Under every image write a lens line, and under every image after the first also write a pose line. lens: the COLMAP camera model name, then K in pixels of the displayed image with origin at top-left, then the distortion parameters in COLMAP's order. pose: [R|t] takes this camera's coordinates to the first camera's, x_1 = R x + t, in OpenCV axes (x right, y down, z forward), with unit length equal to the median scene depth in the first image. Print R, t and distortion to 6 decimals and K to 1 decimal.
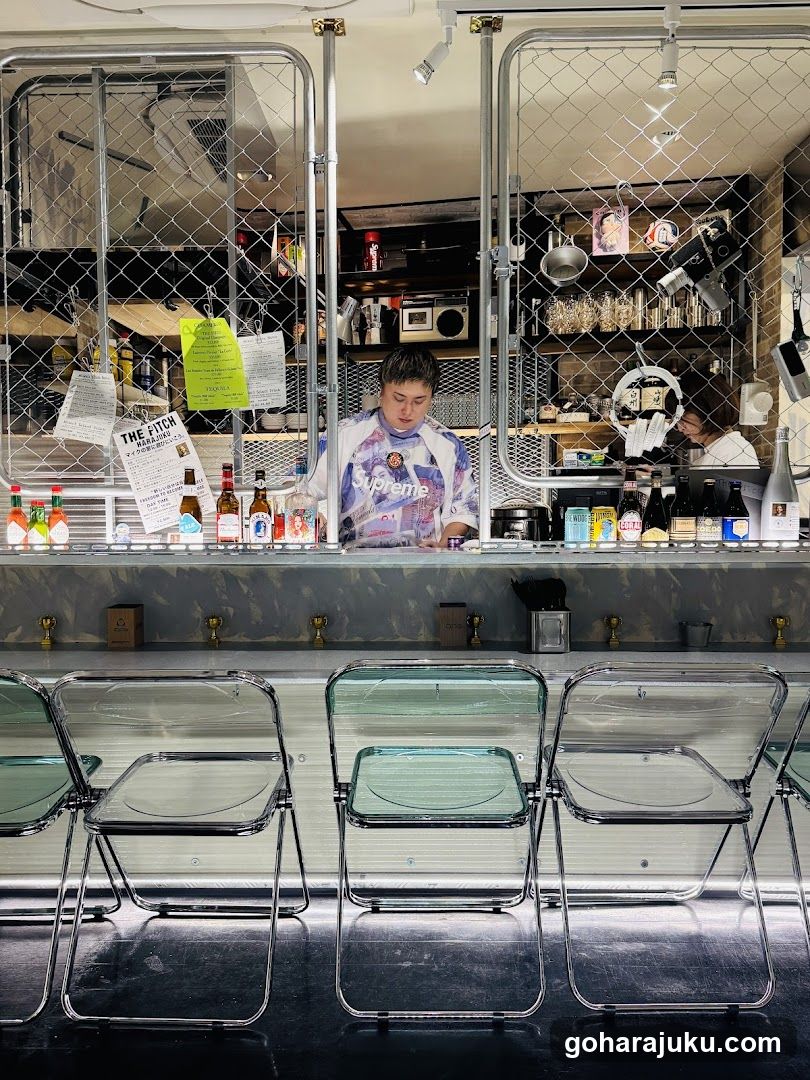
lens RADIAL K [[753.8, 0, 412.3], [0, 753.8, 537.8], [0, 0, 1]] dist [0.124317, -0.158146]
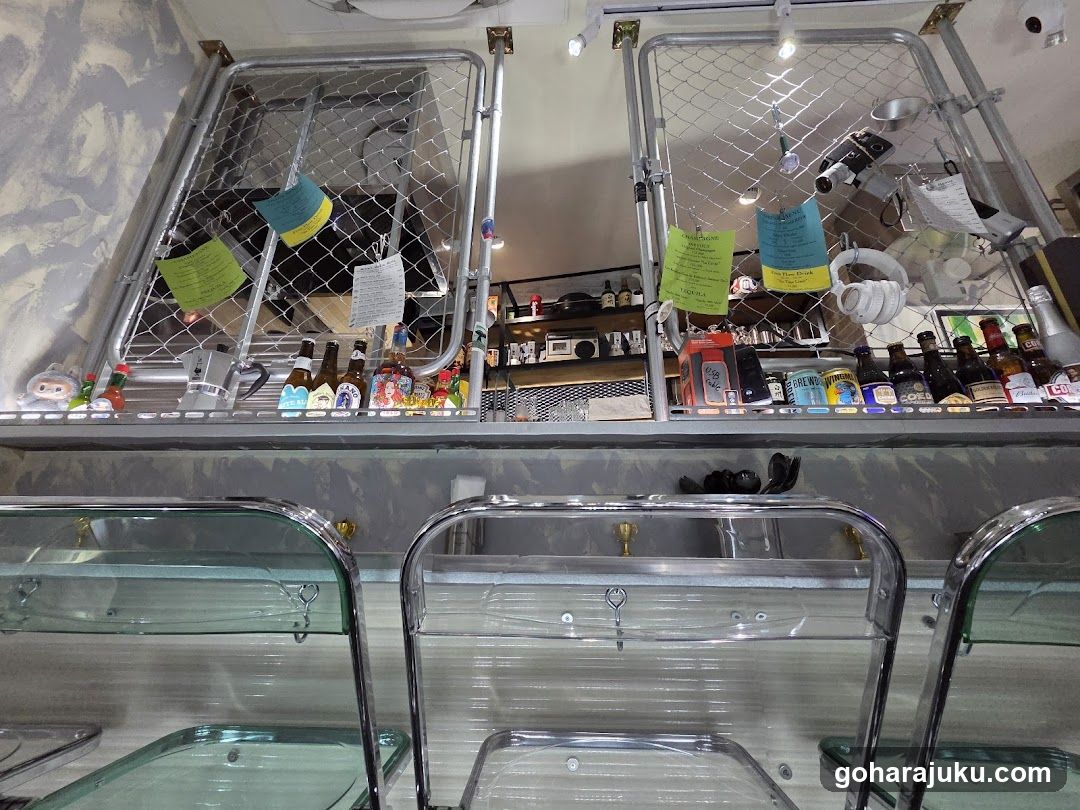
lens RADIAL K [[437.1, 0, 535.4], [0, 437.1, 399.8], [0, 0, 1]] dist [0.000330, -0.000284]
pose [[0.999720, 0.007578, -0.022438, -0.028163], [-0.016039, 0.913723, -0.406021, 0.163678], [0.017425, 0.406267, 0.913588, 0.564845]]
